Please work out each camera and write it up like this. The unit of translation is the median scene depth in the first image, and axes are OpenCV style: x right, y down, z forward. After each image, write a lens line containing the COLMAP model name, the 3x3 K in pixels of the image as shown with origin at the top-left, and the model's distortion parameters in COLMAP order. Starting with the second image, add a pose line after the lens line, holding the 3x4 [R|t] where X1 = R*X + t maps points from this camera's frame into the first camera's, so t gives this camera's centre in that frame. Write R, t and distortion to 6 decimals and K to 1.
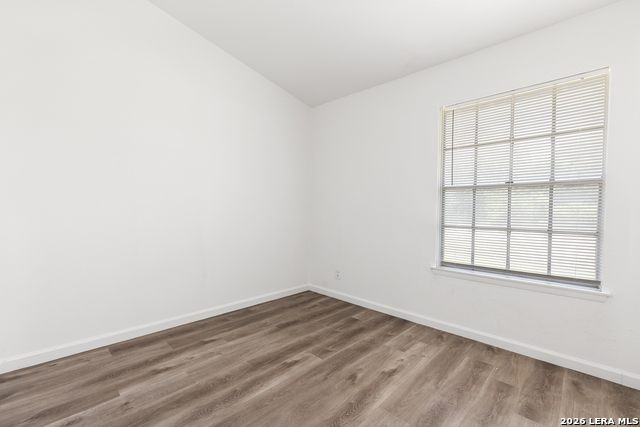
lens RADIAL K [[277.4, 0, 322.9], [0, 277.4, 218.9], [0, 0, 1]] dist [0.003009, -0.000316]
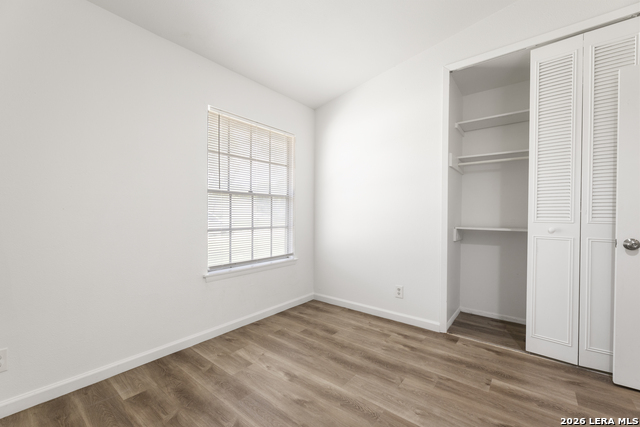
lens RADIAL K [[265.0, 0, 321.7], [0, 265.0, 218.3], [0, 0, 1]] dist [0.000772, -0.001723]
pose [[-0.074858, -0.035789, 0.996552, -0.586110], [0.021884, 0.999056, 0.037523, -0.048552], [-0.996954, 0.024618, -0.074004, 0.775818]]
